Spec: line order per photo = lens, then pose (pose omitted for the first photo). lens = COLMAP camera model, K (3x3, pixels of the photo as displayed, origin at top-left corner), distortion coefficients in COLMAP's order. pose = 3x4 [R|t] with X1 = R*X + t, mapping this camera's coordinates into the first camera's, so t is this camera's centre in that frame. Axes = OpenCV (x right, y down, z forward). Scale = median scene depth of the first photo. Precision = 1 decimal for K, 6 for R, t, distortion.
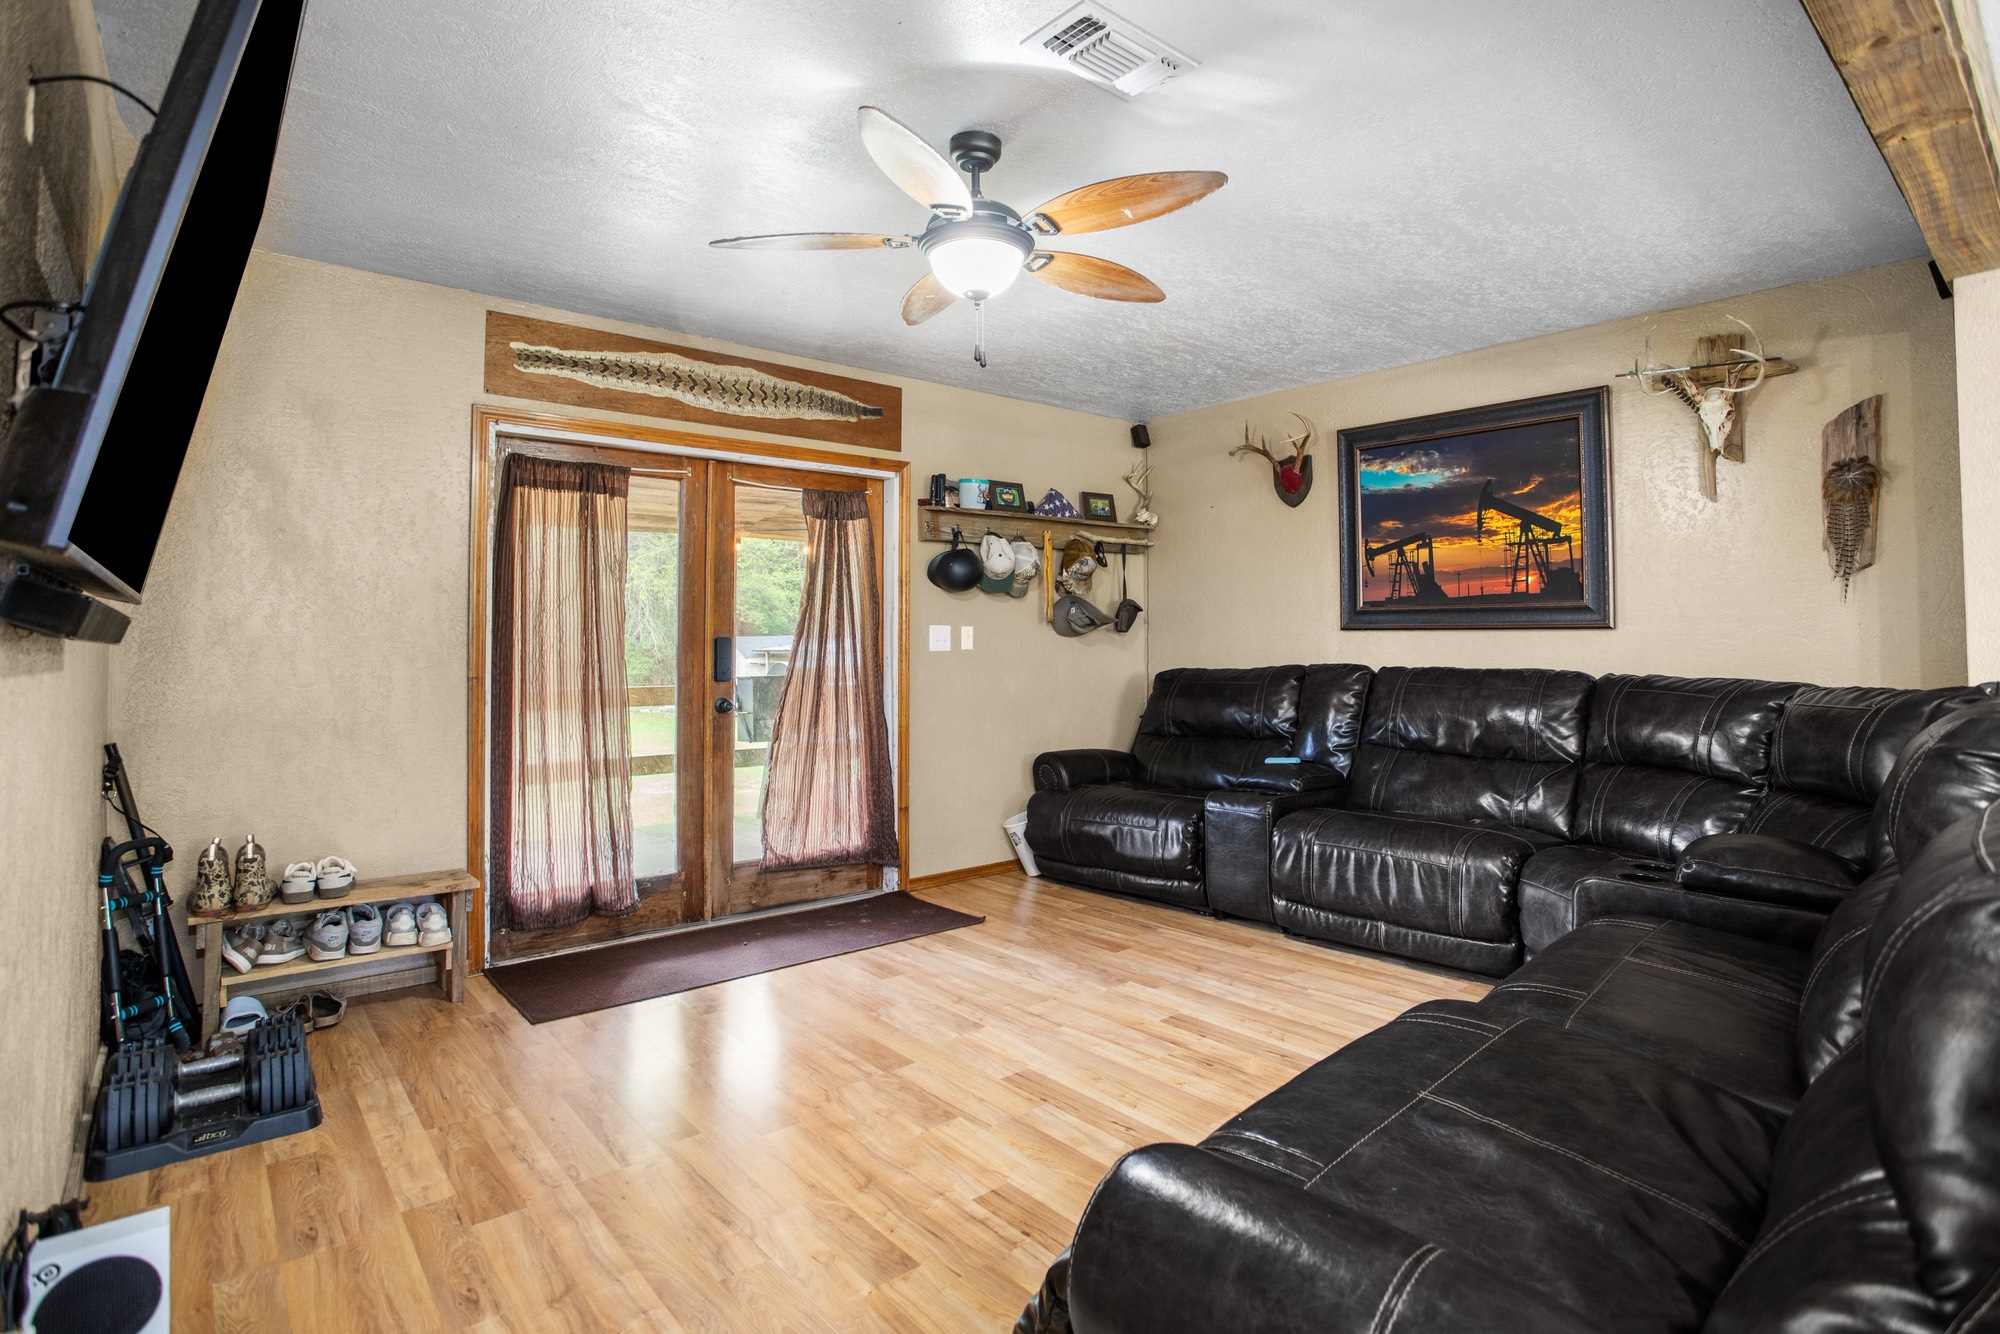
lens RADIAL K [[1011.7, 0, 1013.7], [0, 1011.7, 652.9], [0, 0, 1]] dist [-0.061281, 0.025803]
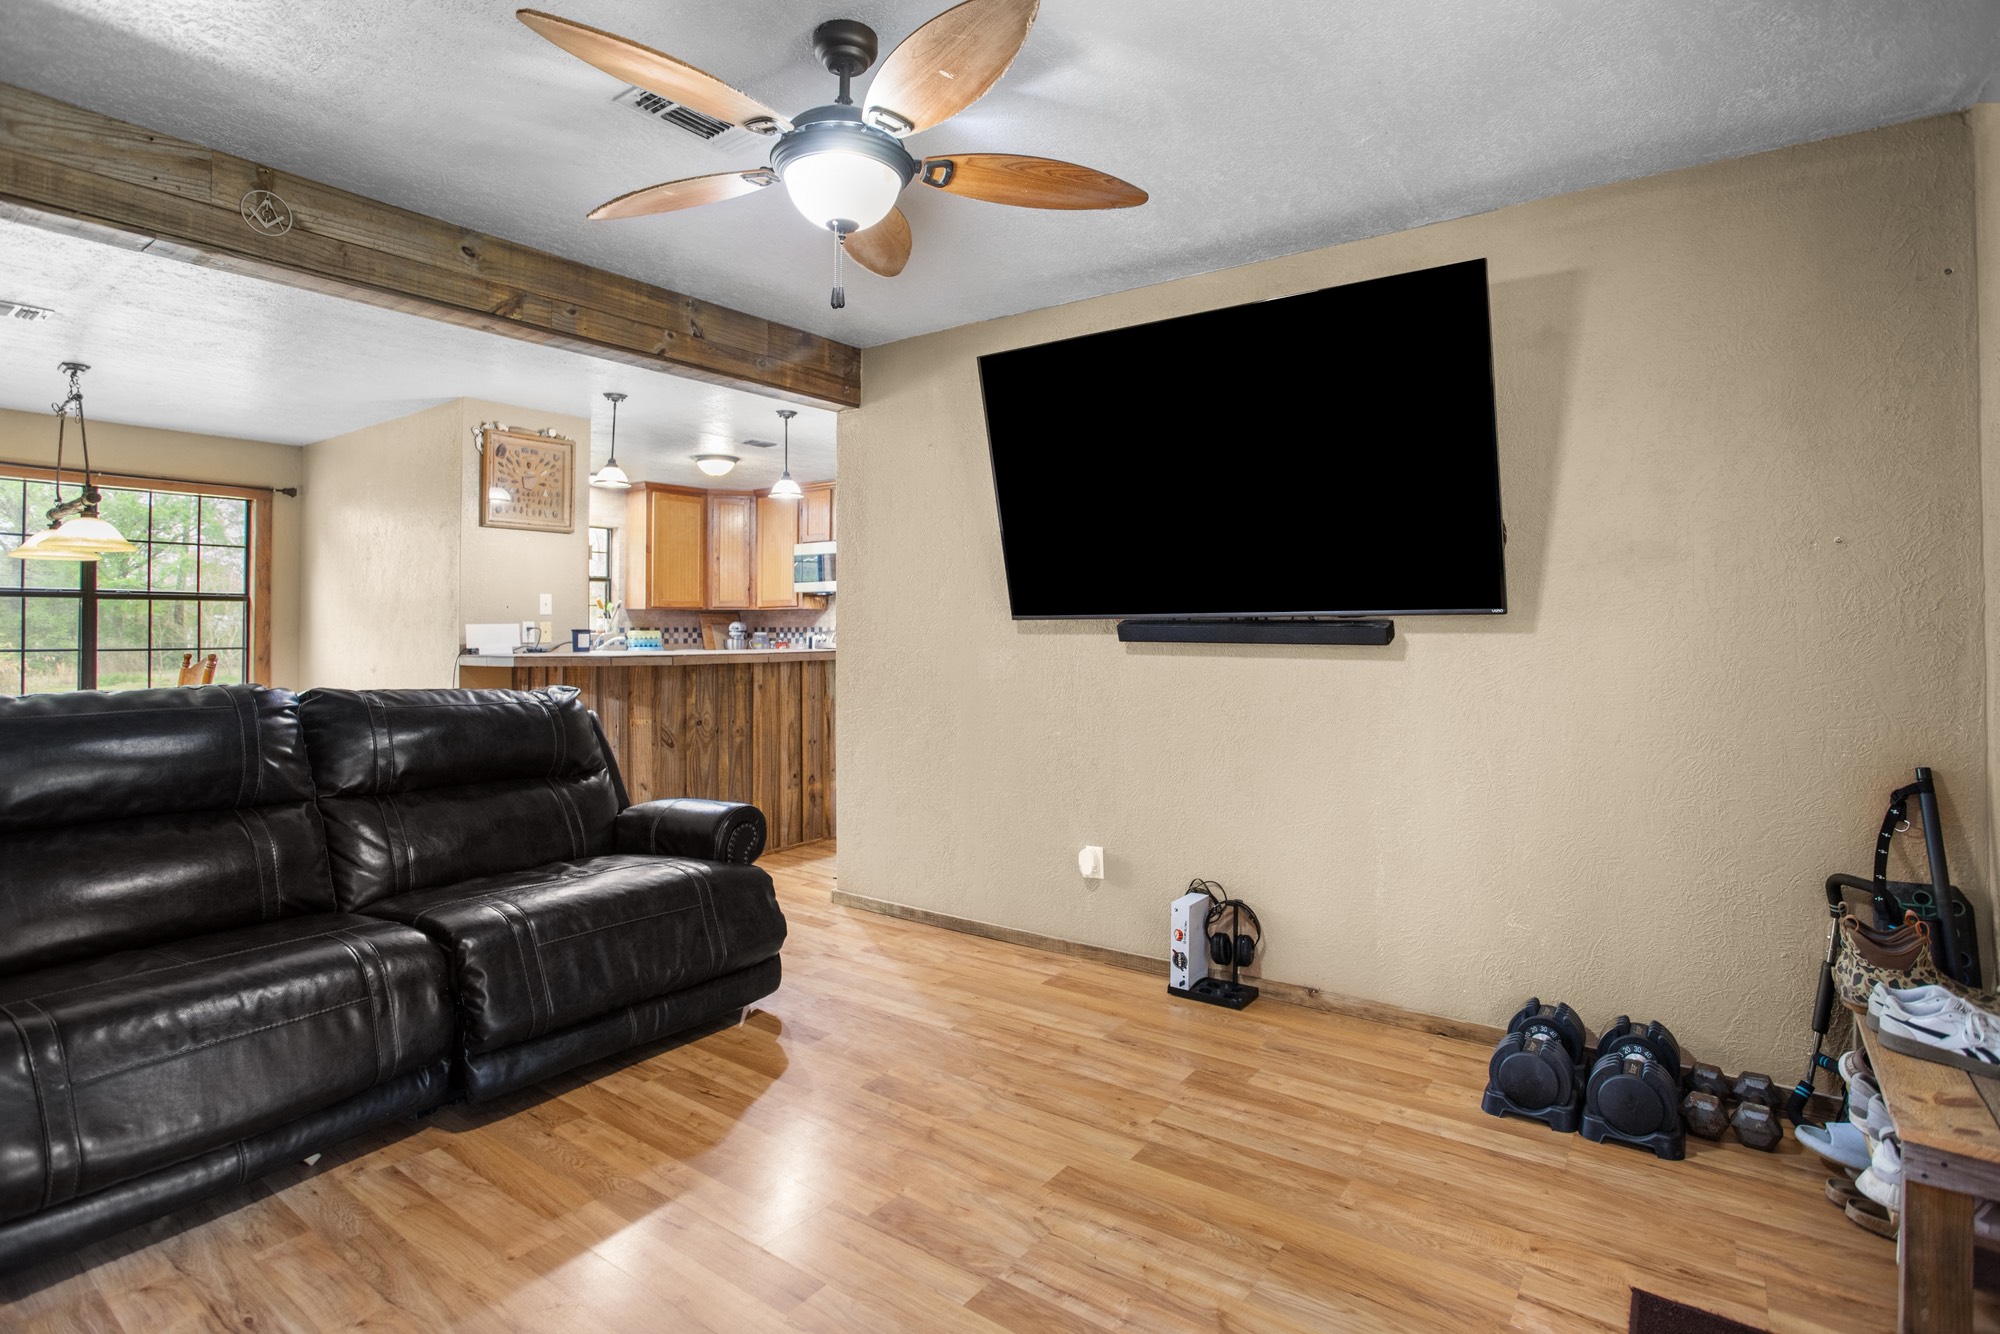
lens RADIAL K [[990.4, 0, 999.2], [0, 990.4, 637.7], [0, 0, 1]] dist [-0.056617, 0.022168]
pose [[-0.972963, 0.005720, -0.230889, 0.014584], [0.001449, 0.999825, 0.018666, -0.022962], [0.230955, 0.017827, -0.972801, 1.112174]]
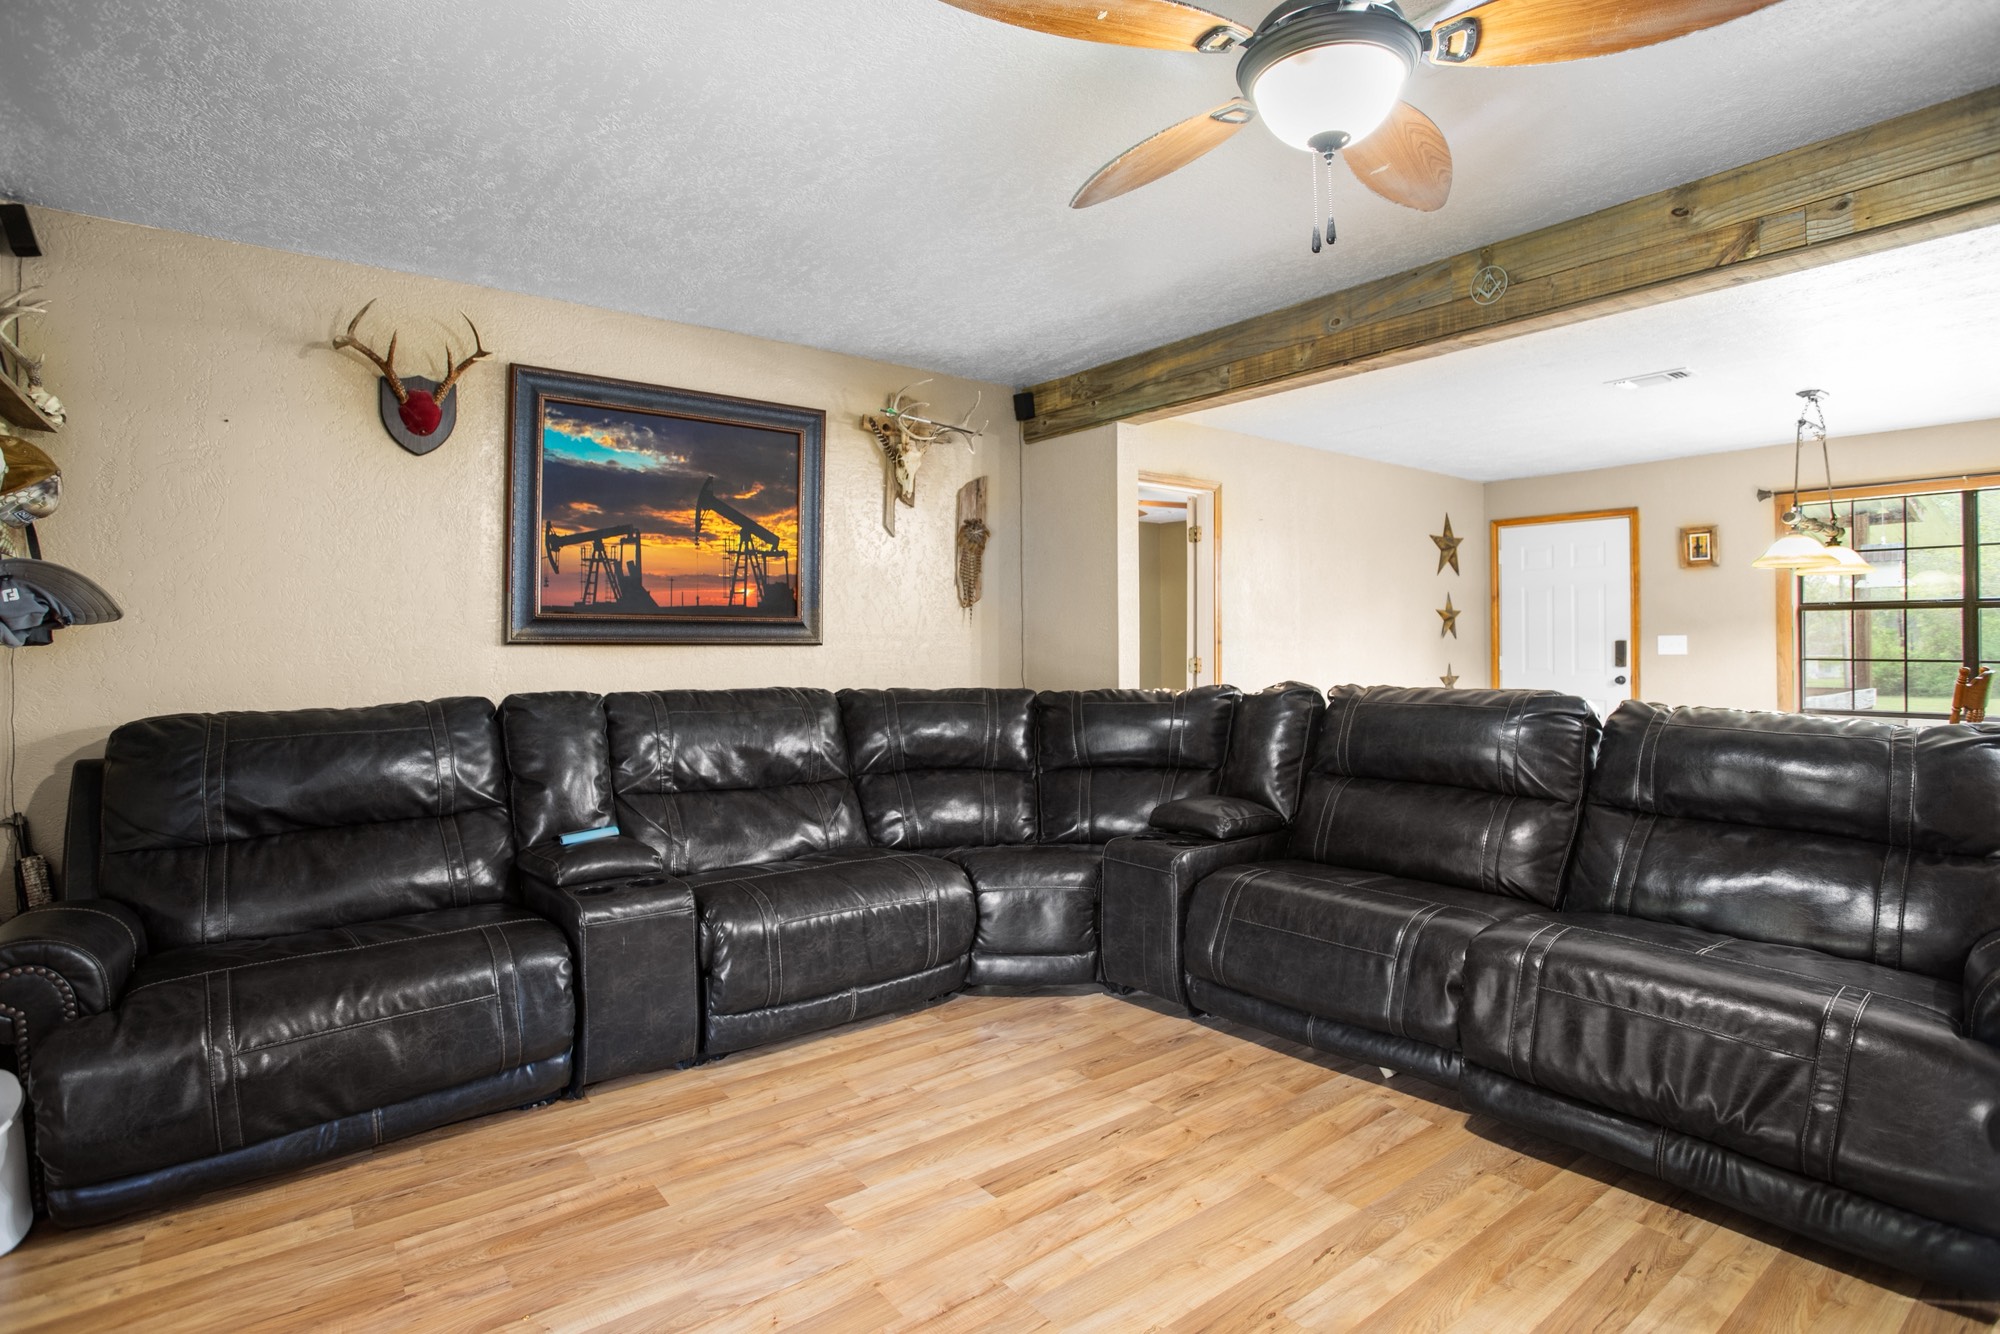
lens RADIAL K [[1011.7, 0, 1013.7], [0, 1011.7, 652.9], [0, 0, 1]] dist [-0.061281, 0.025803]
pose [[0.048707, -0.005867, 0.998796, -0.428462], [0.013828, 0.999891, 0.005199, -0.018399], [-0.998717, 0.013559, 0.048783, 0.725192]]
